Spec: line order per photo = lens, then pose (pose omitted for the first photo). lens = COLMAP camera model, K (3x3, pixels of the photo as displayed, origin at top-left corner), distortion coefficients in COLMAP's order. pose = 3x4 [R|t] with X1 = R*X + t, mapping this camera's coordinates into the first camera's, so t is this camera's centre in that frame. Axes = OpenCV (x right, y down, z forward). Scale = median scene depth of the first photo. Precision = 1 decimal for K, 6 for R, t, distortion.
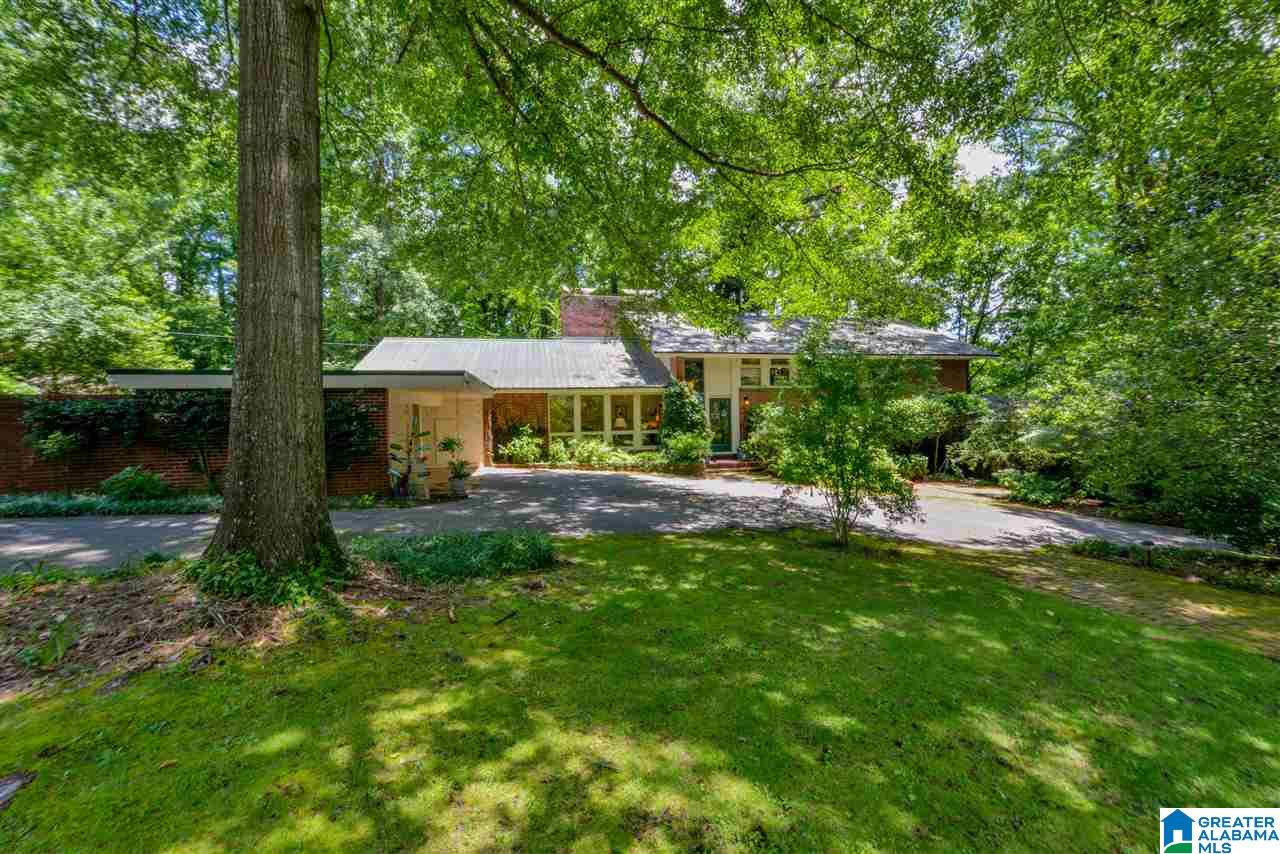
lens RADIAL K [[510.1, 0, 647.0], [0, 510.1, 420.0], [0, 0, 1]] dist [-0.001802, -0.002617]
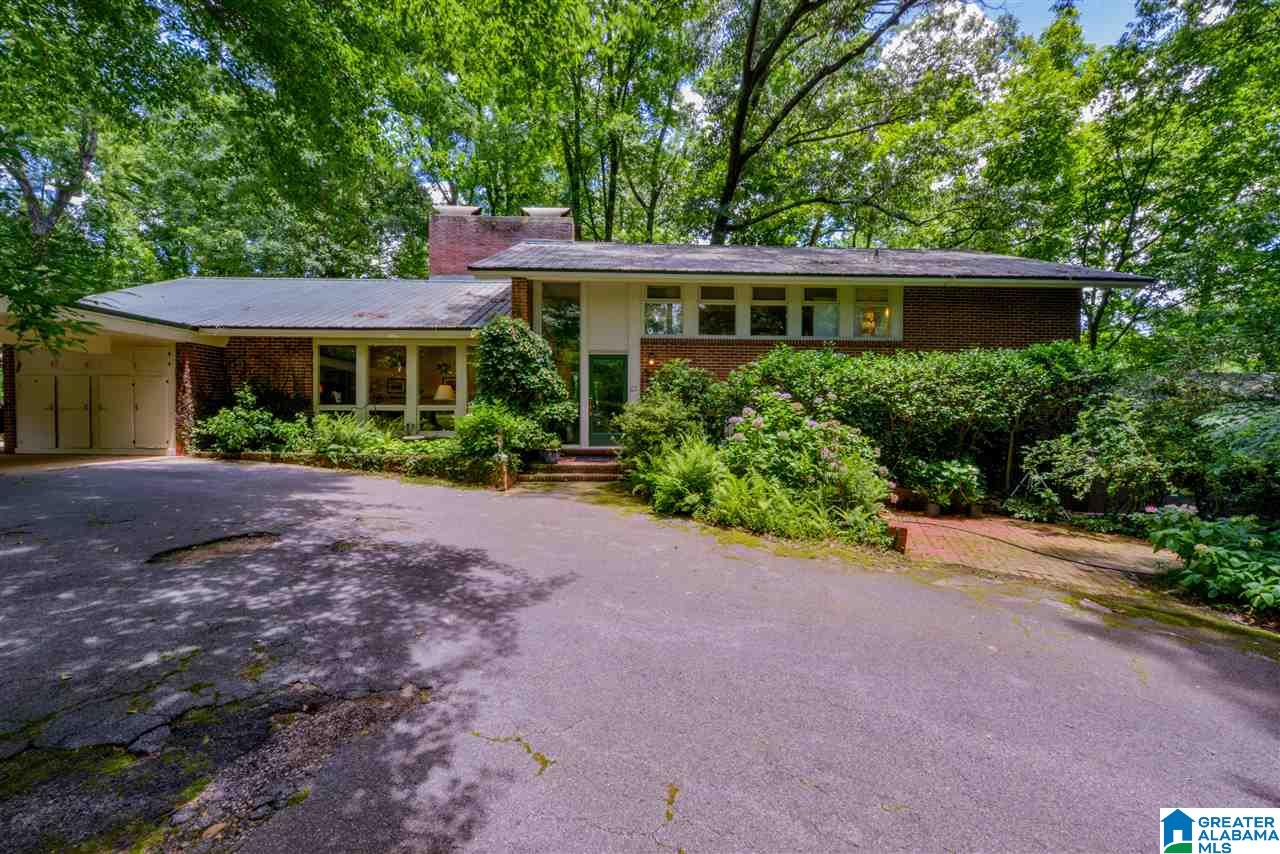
lens RADIAL K [[510.1, 0, 647.0], [0, 510.1, 420.0], [0, 0, 1]] dist [-0.001802, -0.002617]
pose [[0.985788, 0.023765, -0.166302, 0.319536], [-0.023242, 0.999717, 0.005094, 0.032447], [0.166376, -0.001156, 0.986062, 0.469730]]
